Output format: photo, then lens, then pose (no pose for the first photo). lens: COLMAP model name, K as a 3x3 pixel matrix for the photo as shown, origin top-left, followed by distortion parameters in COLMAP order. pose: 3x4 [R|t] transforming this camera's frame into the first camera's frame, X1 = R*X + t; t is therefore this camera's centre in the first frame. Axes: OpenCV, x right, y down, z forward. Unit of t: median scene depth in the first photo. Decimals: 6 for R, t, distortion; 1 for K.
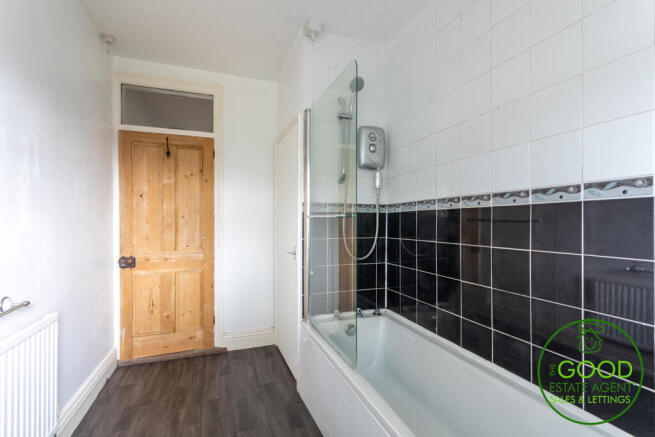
lens RADIAL K [[310.7, 0, 330.2], [0, 310.7, 216.3], [0, 0, 1]] dist [-0.000343, -0.000342]
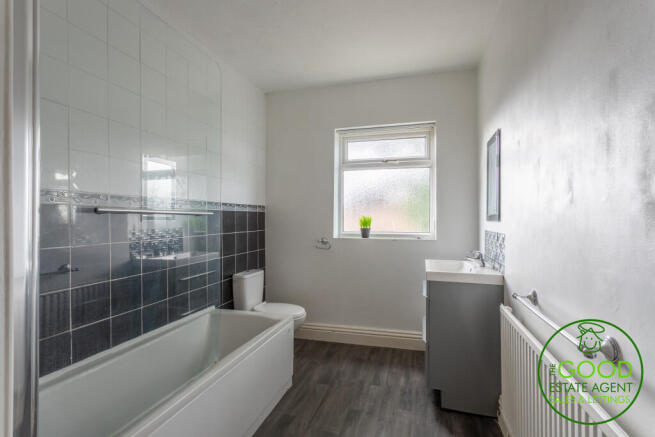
lens RADIAL K [[310.7, 0, 329.0], [0, 310.7, 216.0], [0, 0, 1]] dist [-0.000343, -0.000342]
pose [[-0.807166, 0.004222, 0.590309, -0.853588], [0.006832, 0.999974, 0.002190, 0.002980], [-0.590285, 0.005801, -0.807174, 1.897337]]
